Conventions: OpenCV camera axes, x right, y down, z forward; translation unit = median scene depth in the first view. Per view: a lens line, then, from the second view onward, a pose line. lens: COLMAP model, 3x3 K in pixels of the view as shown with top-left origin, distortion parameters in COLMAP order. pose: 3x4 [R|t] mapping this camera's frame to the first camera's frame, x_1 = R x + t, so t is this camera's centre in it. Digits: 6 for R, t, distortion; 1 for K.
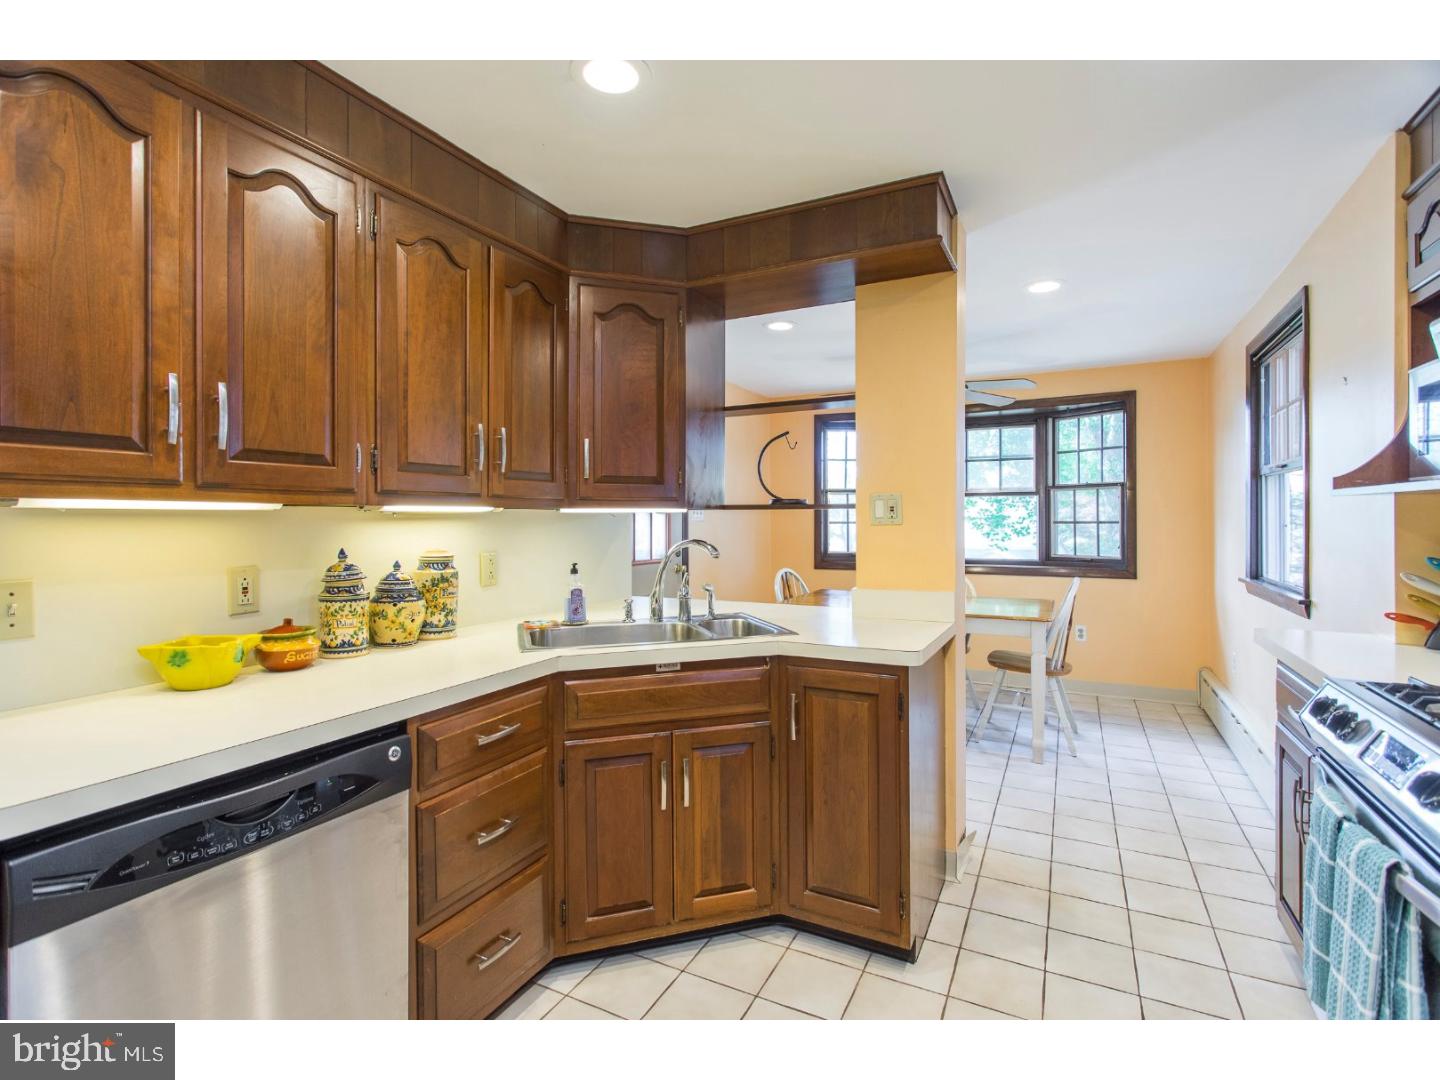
lens RADIAL K [[687.6, 0, 716.2], [0, 687.6, 525.1], [0, 0, 1]] dist [-0.002236, 0.000170]
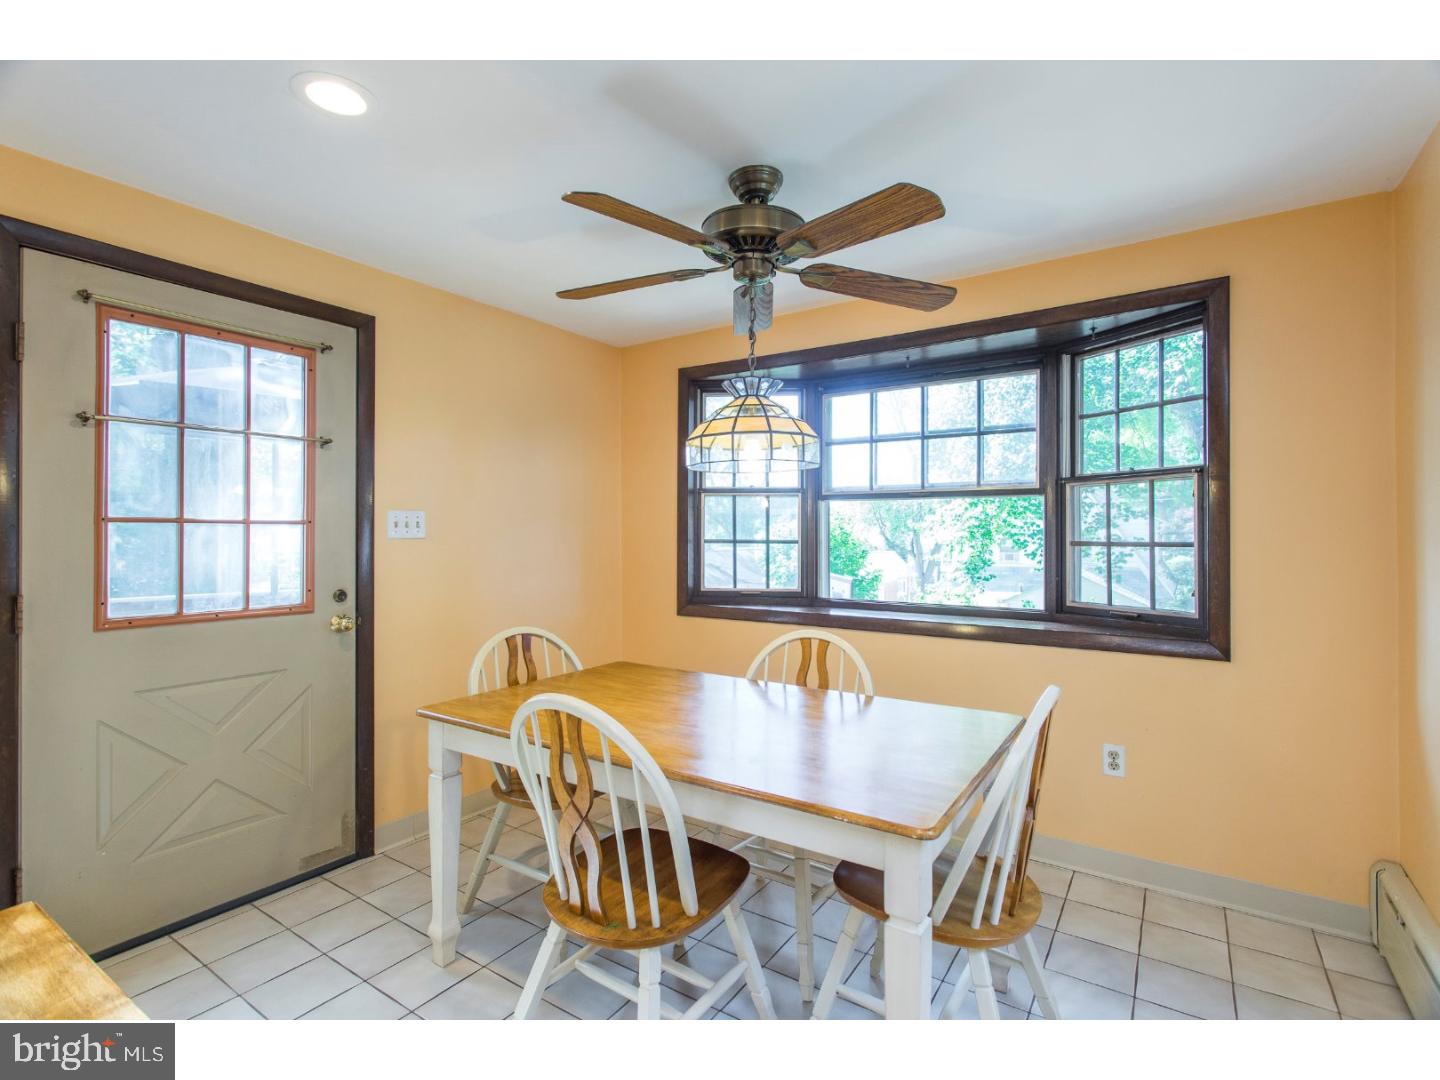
lens RADIAL K [[687.6, 0, 723.4], [0, 687.6, 537.3], [0, 0, 1]] dist [-0.002236, 0.000170]
pose [[0.995212, 0.005147, -0.097602, 0.271159], [-0.005409, 0.999982, -0.002421, -0.005990], [0.097588, 0.002938, 0.995223, 0.431427]]
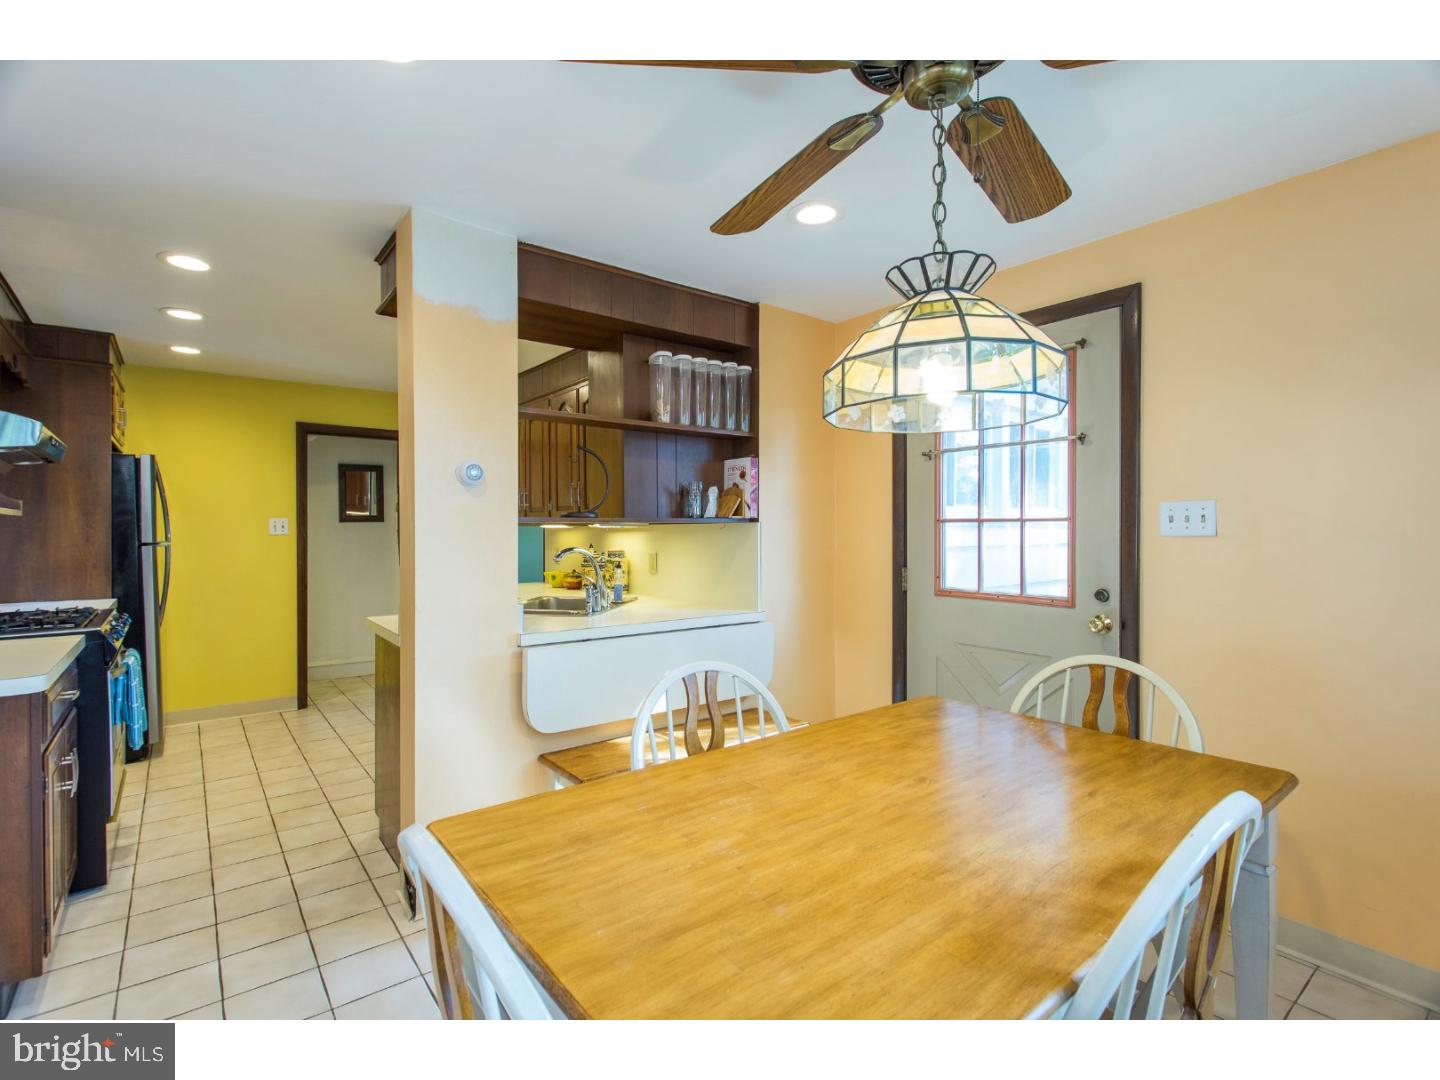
lens RADIAL K [[687.6, 0, 723.0], [0, 687.6, 536.0], [0, 0, 1]] dist [-0.002236, 0.000170]
pose [[-0.407872, 0.008623, -0.912999, 0.485259], [-0.004968, 0.999920, 0.011664, -0.008509], [0.913026, 0.009293, -0.407796, 0.852617]]
